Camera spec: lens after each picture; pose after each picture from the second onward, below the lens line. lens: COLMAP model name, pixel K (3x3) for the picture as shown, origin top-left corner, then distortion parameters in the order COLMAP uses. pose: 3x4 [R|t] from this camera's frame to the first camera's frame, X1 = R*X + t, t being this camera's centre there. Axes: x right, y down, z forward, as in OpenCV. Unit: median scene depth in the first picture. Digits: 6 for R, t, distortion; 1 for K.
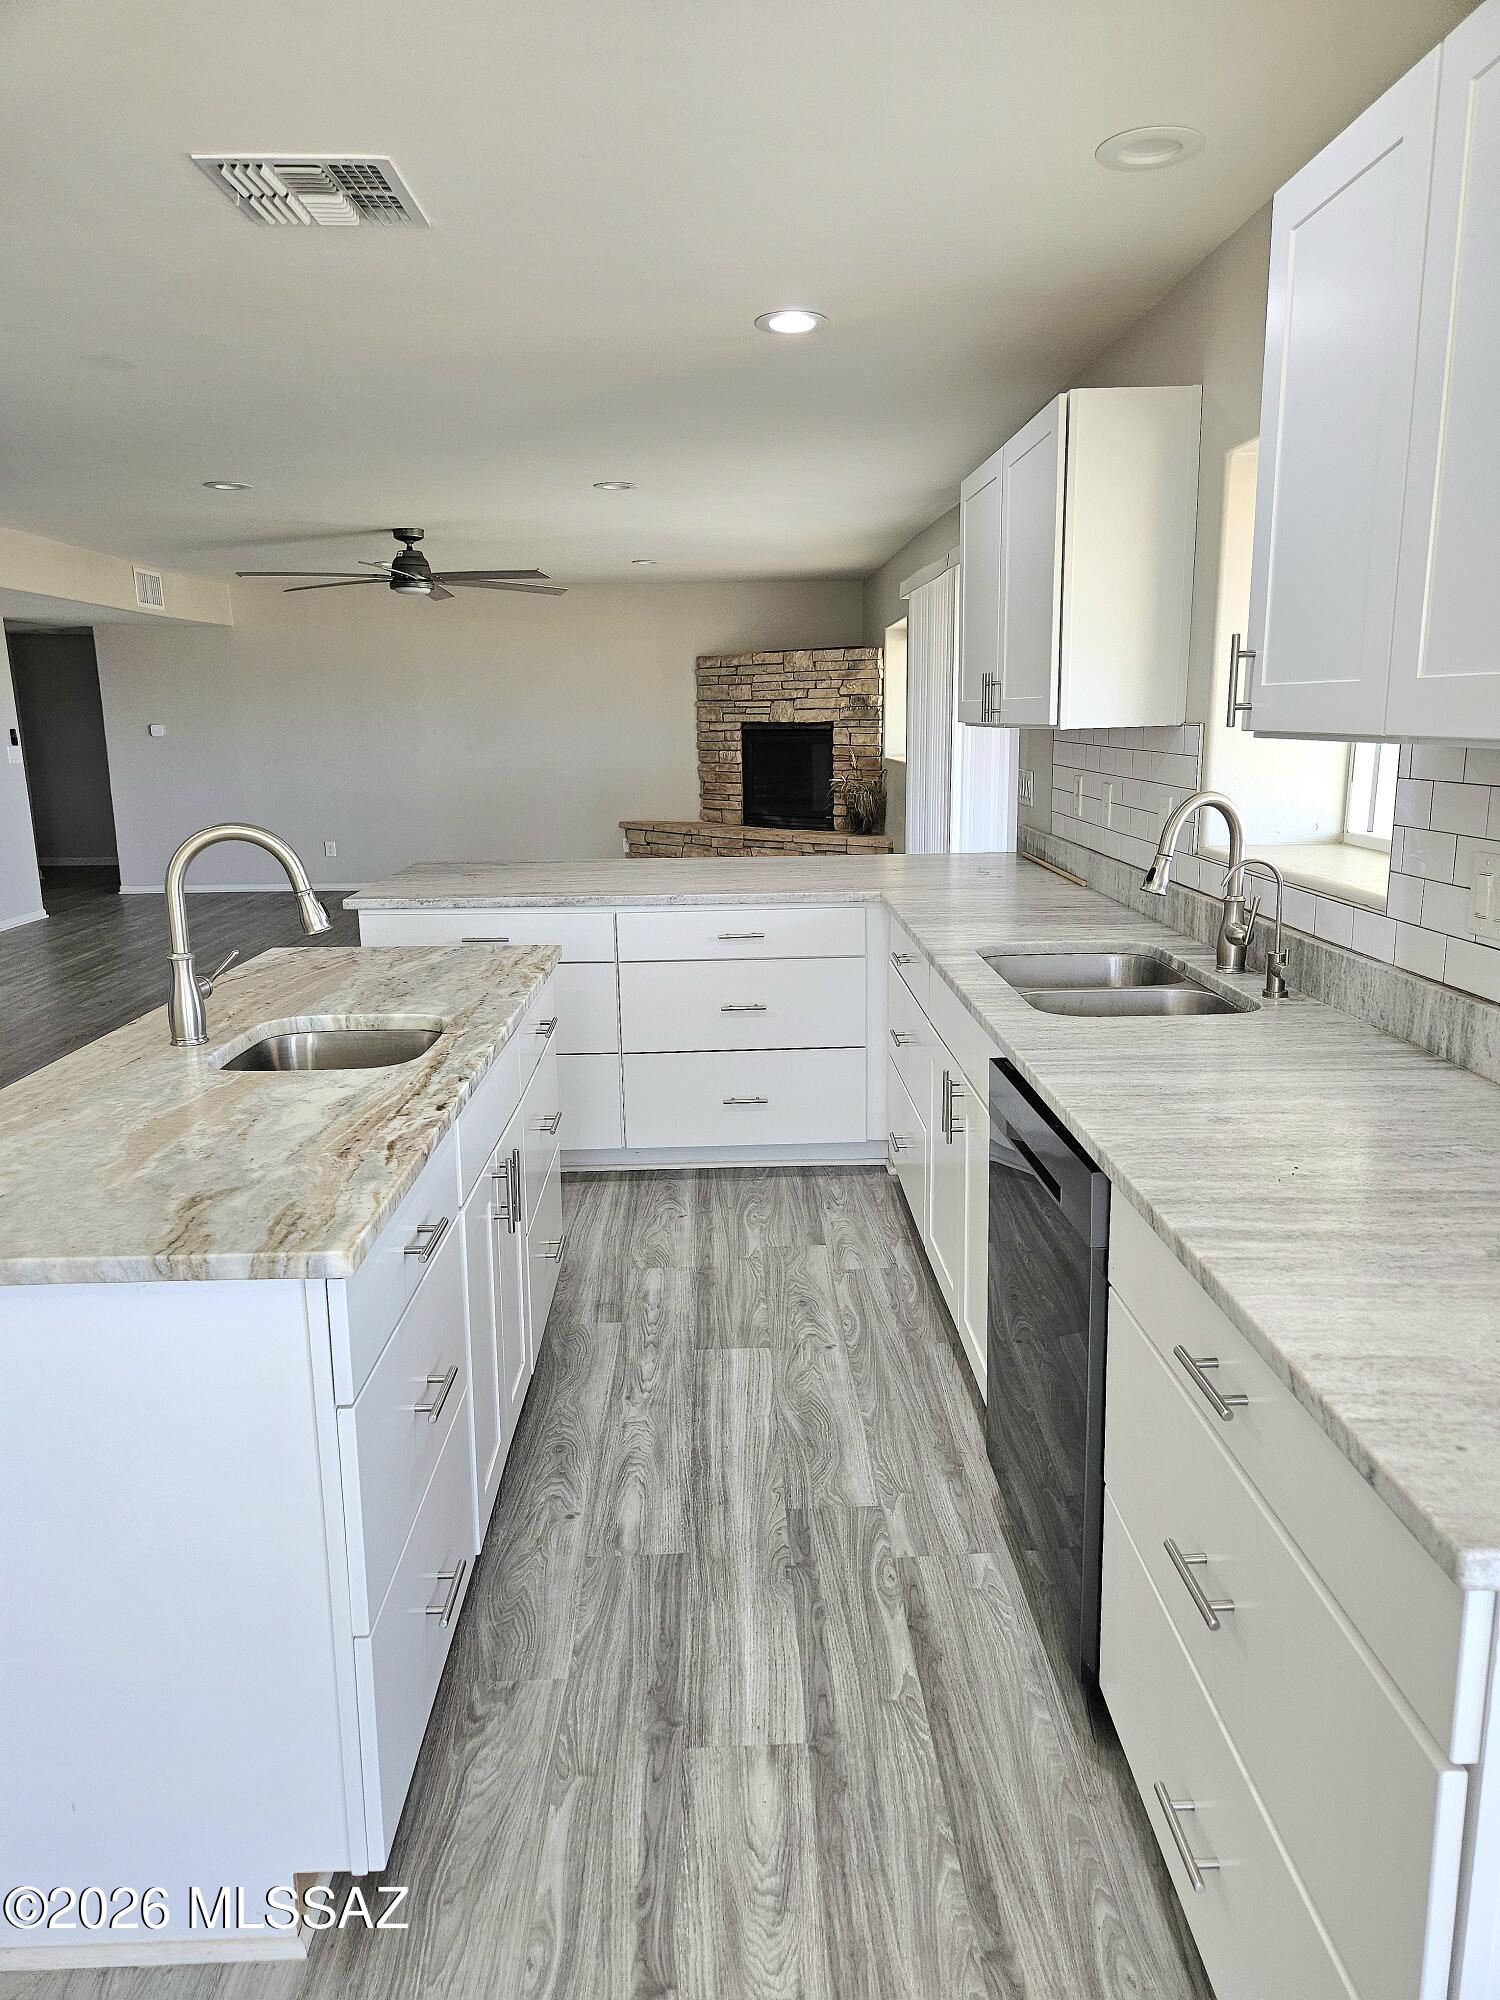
lens RADIAL K [[1337.4, 0, 755.3], [0, 1337.4, 996.6], [0, 0, 1]] dist [0.057407, -0.037394]
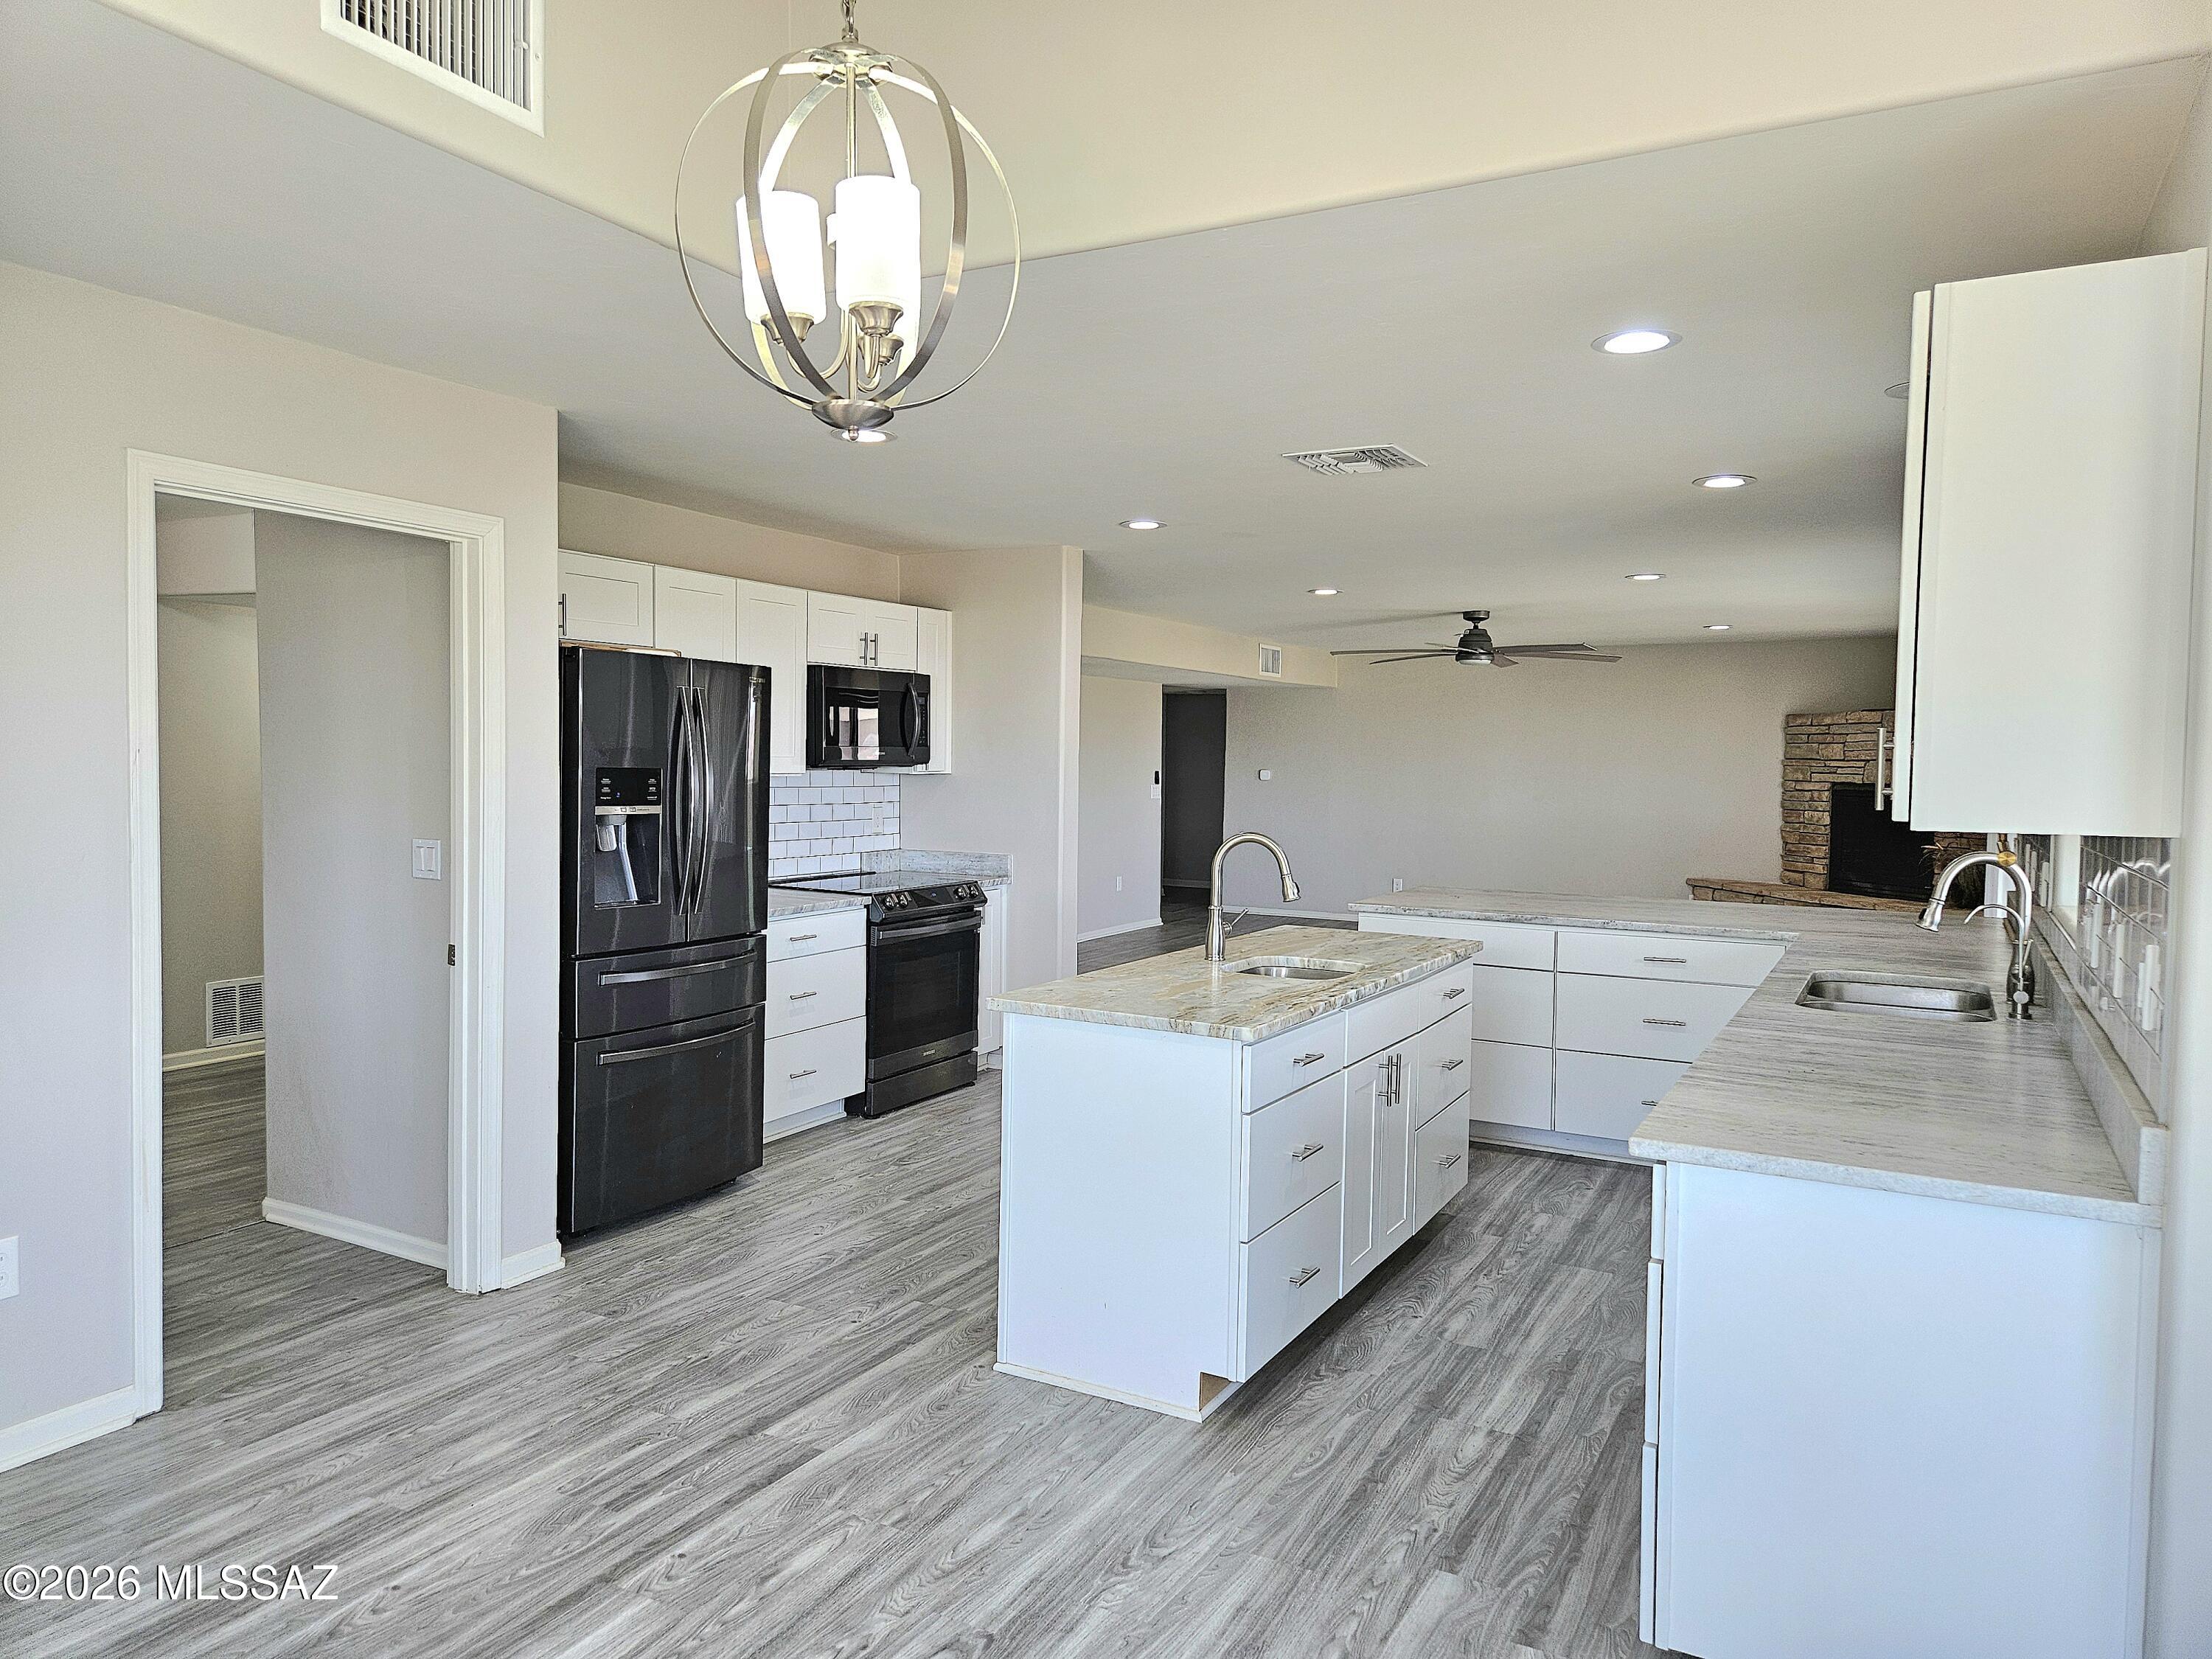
lens RADIAL K [[1479.2, 0, 1102.1], [0, 1479.2, 823.8], [0, 0, 1]] dist [0.057407, -0.037394]
pose [[0.860907, 0.047375, -0.506552, 0.231001], [-0.129935, 0.983110, -0.128884, 0.073148], [0.491891, 0.176776, 0.852522, -0.402528]]
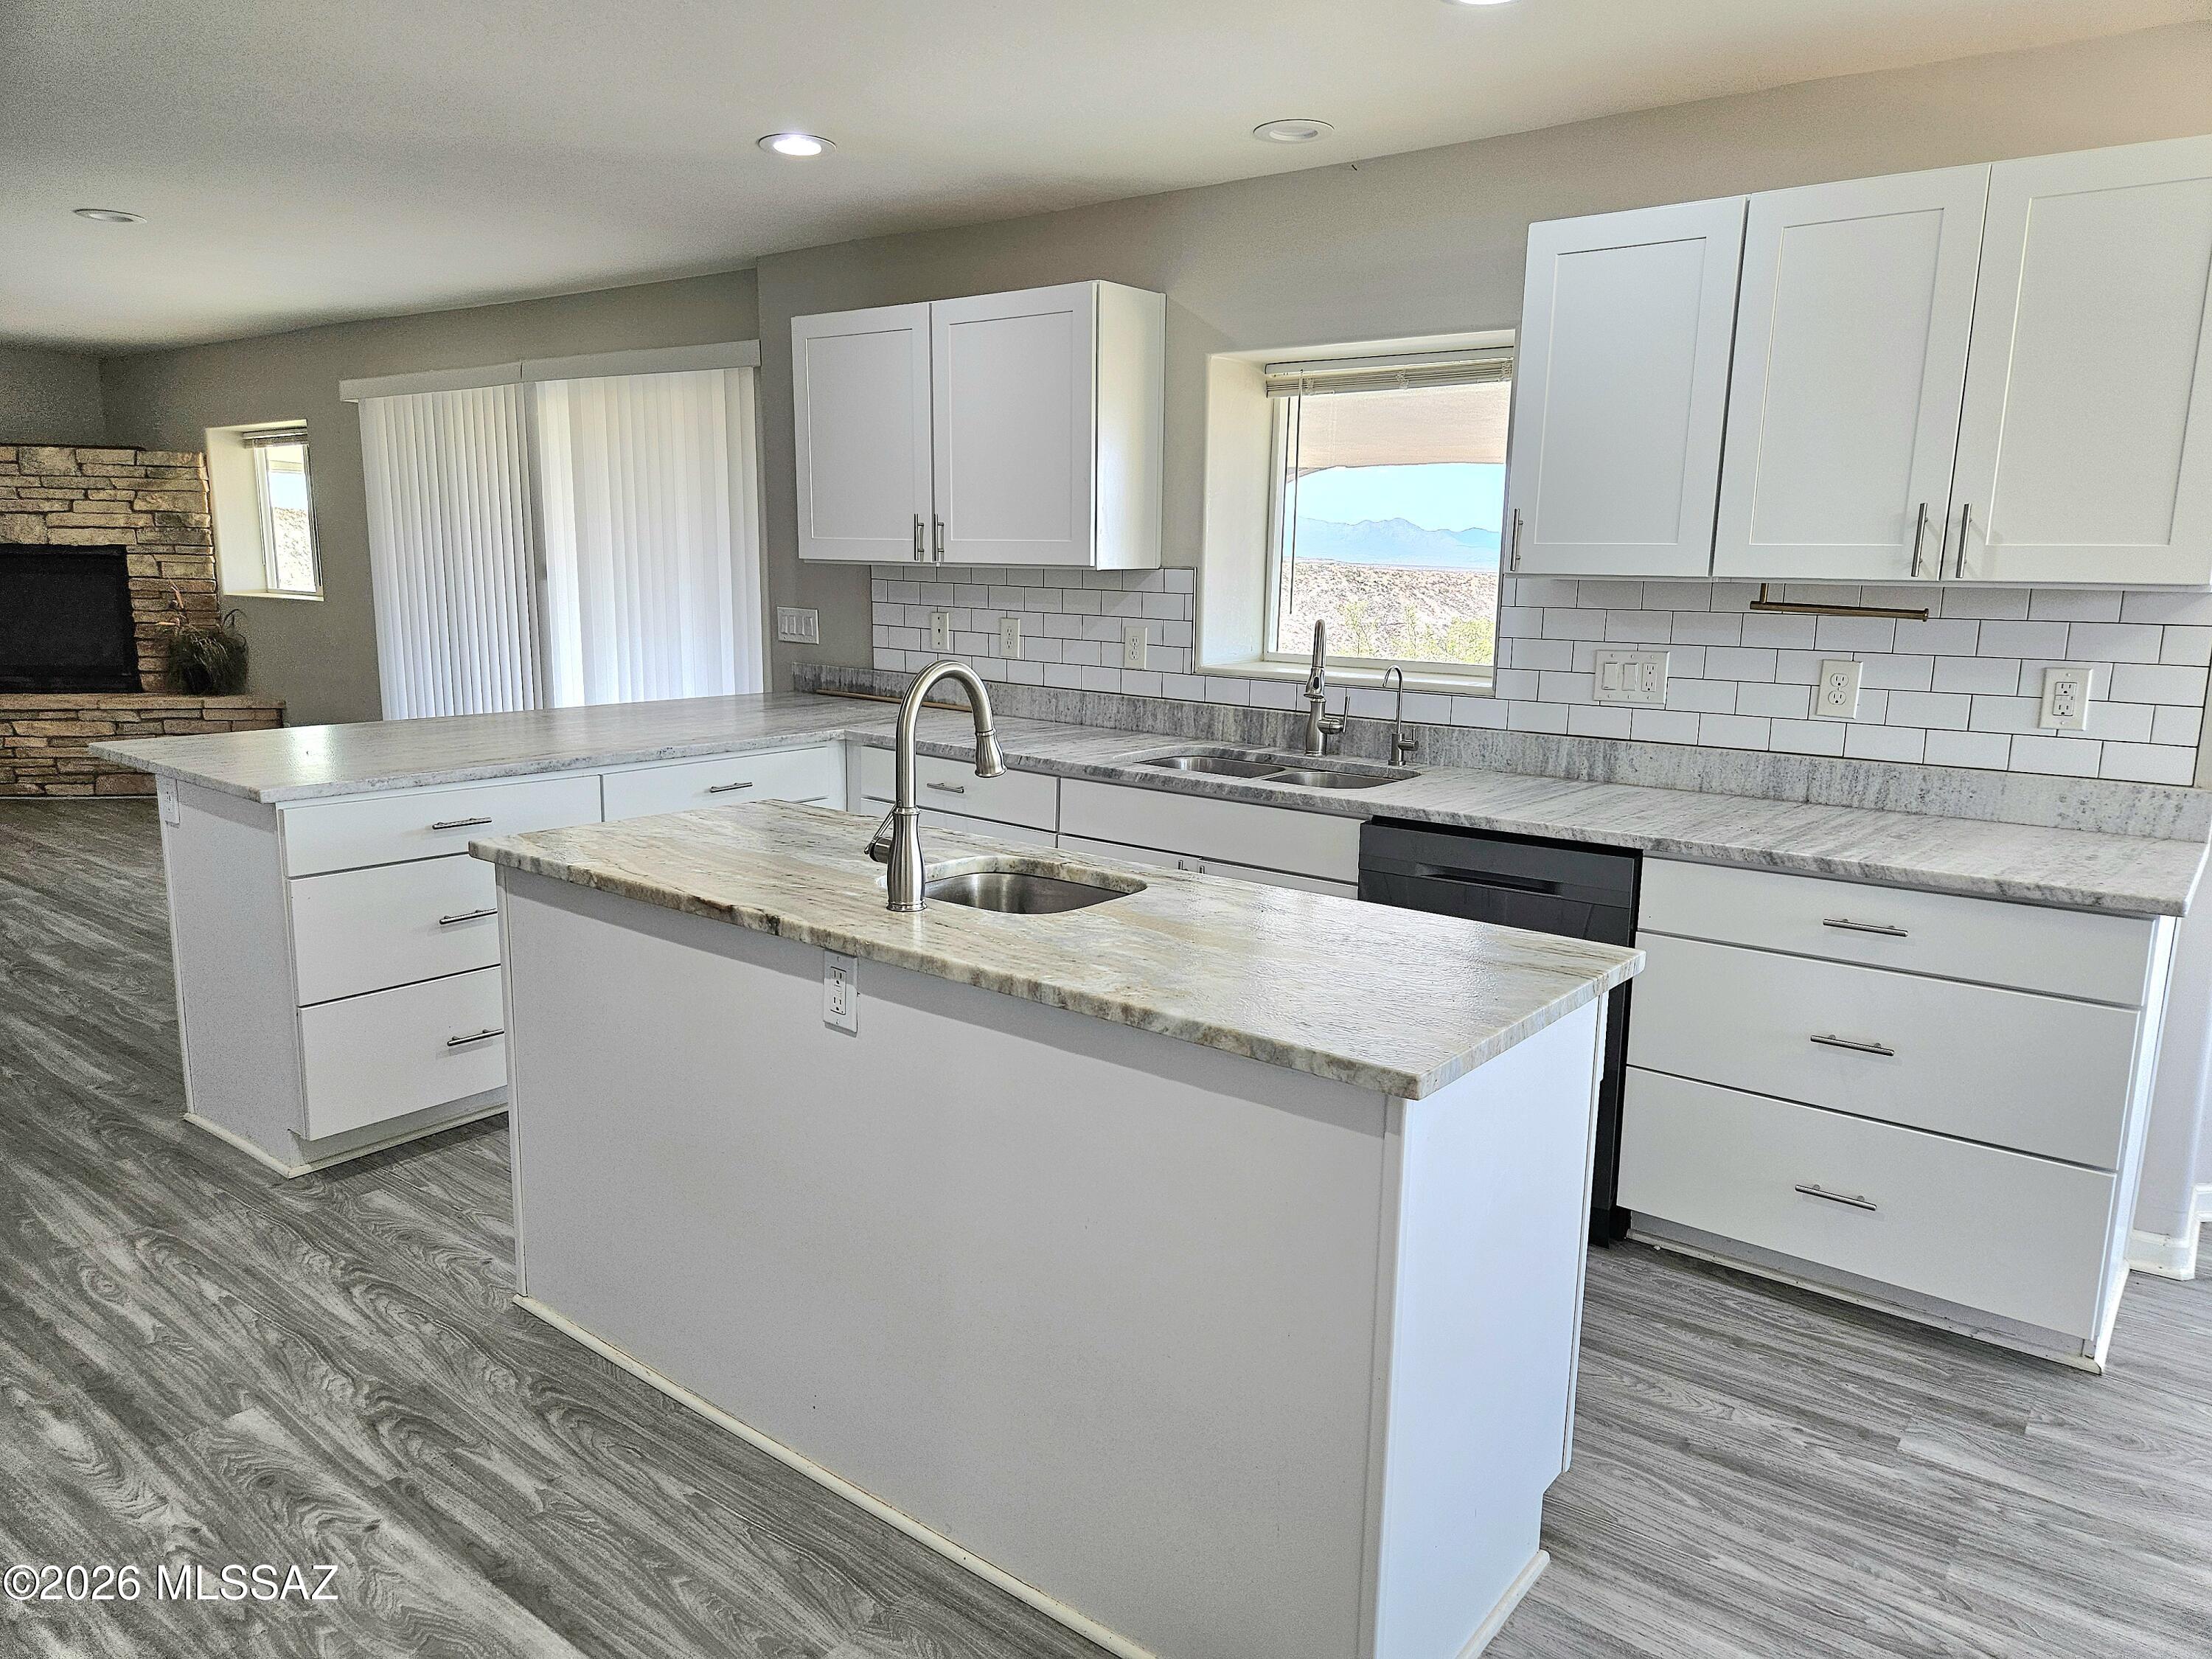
lens RADIAL K [[1479.2, 0, 1106.4], [0, 1479.2, 824.8], [0, 0, 1]] dist [0.057407, -0.037394]
pose [[0.637790, -0.114356, 0.761673, -0.641188], [0.134661, 0.990241, 0.035914, -0.022726], [-0.758347, 0.079662, 0.646965, 0.156698]]
